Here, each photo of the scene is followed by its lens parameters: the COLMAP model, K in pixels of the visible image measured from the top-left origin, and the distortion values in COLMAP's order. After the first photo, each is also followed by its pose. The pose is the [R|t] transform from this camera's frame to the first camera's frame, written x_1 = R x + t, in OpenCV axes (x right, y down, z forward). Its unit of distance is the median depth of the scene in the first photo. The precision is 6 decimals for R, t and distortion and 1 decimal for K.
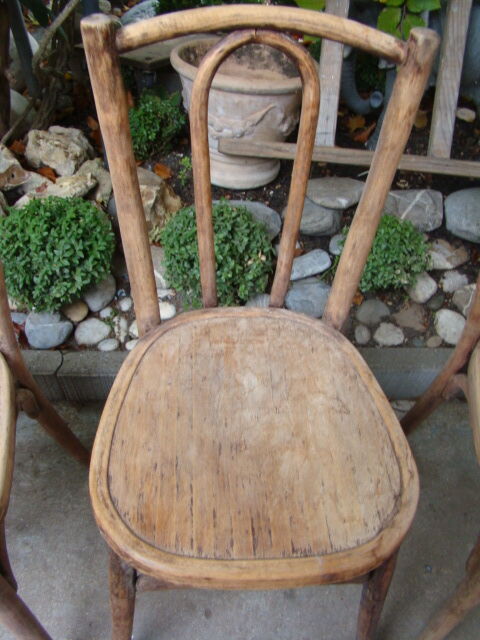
lens RADIAL K [[594.6, 0, 234.0], [0, 594.6, 323.1], [0, 0, 1]] dist [-0.132076, 0.000000]
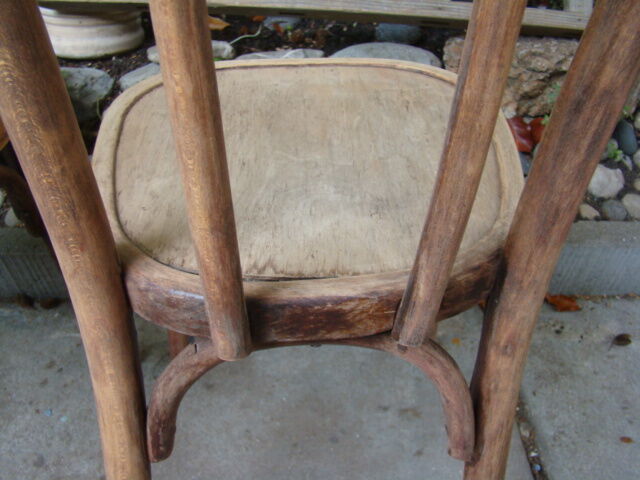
lens RADIAL K [[594.6, 0, 317.0], [0, 594.6, 238.9], [0, 0, 1]] dist [-0.132076, 0.000000]
pose [[0.999394, -0.010789, -0.033084, 0.420808], [0.005531, 0.987887, -0.155079, 0.183977], [0.034357, 0.154802, 0.987348, 0.255762]]
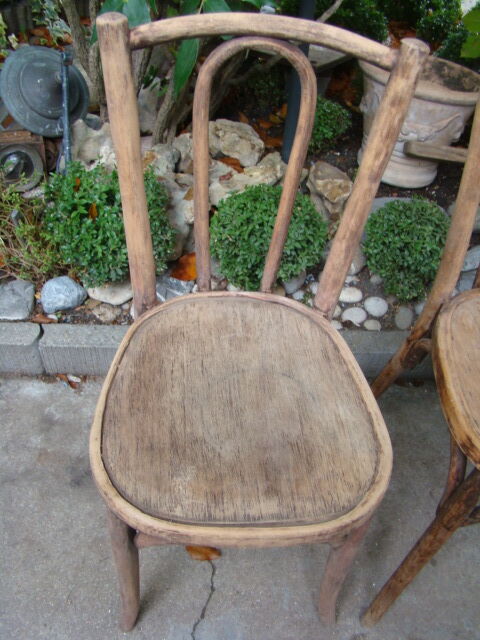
lens RADIAL K [[594.6, 0, 239.2], [0, 594.6, 322.9], [0, 0, 1]] dist [-0.132076, 0.000000]
pose [[0.998451, 0.023175, 0.050573, -0.395228], [-0.023015, 0.999728, -0.003738, 0.041067], [-0.050646, 0.002568, 0.998713, -0.079028]]
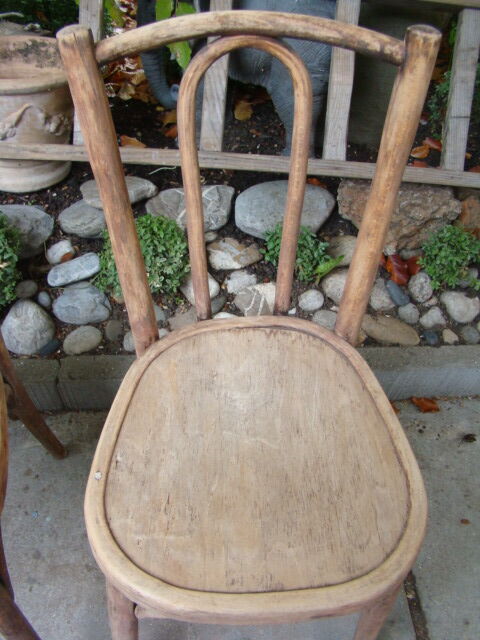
lens RADIAL K [[594.6, 0, 226.8], [0, 594.6, 320.6], [0, 0, 1]] dist [-0.132076, 0.000000]
pose [[0.999610, -0.020515, 0.018972, 0.364632], [0.020519, 0.999789, -0.000024, -0.010652], [-0.018968, 0.000413, 0.999820, 0.045750]]
